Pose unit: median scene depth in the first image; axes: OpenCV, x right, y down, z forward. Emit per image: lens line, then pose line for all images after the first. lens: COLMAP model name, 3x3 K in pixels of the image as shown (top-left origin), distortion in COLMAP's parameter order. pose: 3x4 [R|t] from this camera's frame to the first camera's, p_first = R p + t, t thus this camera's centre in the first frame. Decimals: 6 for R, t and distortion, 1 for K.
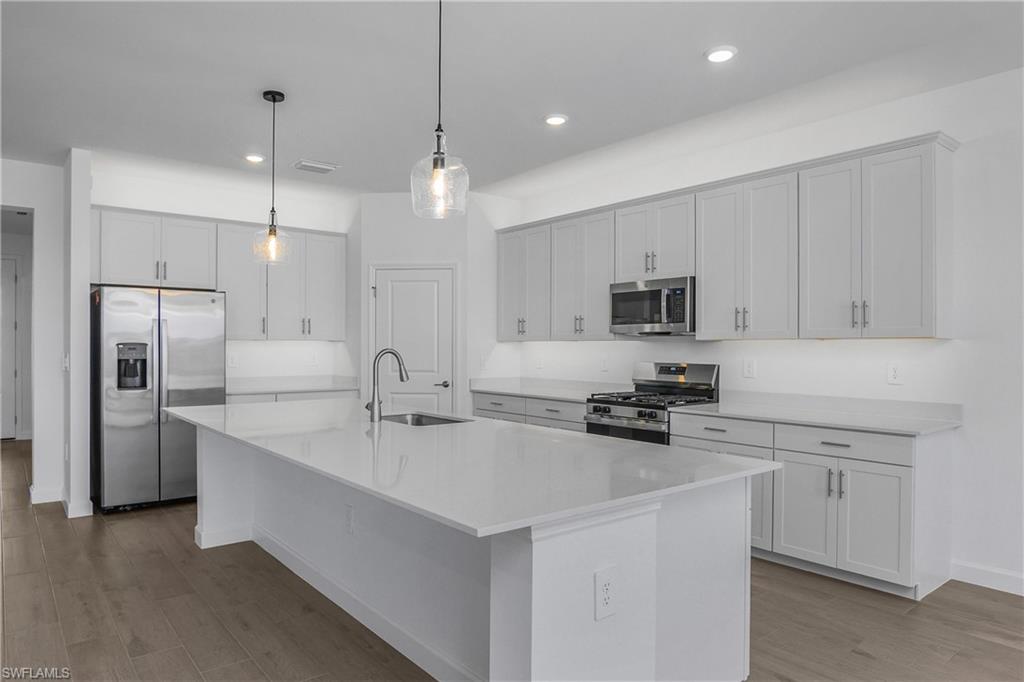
lens RADIAL K [[644.0, 0, 512.2], [0, 644.0, 344.5], [0, 0, 1]] dist [-0.018344, -0.000249]
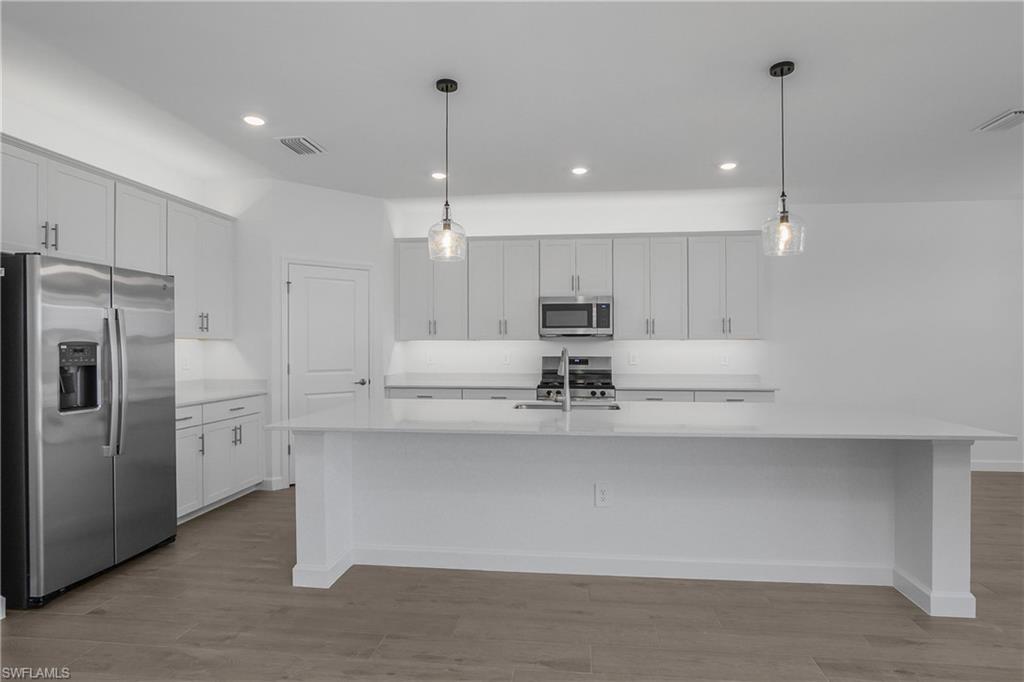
lens RADIAL K [[531.0, 0, 522.3], [0, 531.0, 344.8], [0, 0, 1]] dist [-0.011157, 0.004533]
pose [[0.710390, -0.003805, 0.703798, -0.662457], [0.000956, 0.999990, 0.004442, -0.001674], [-0.703807, -0.002482, 0.710387, 0.275448]]
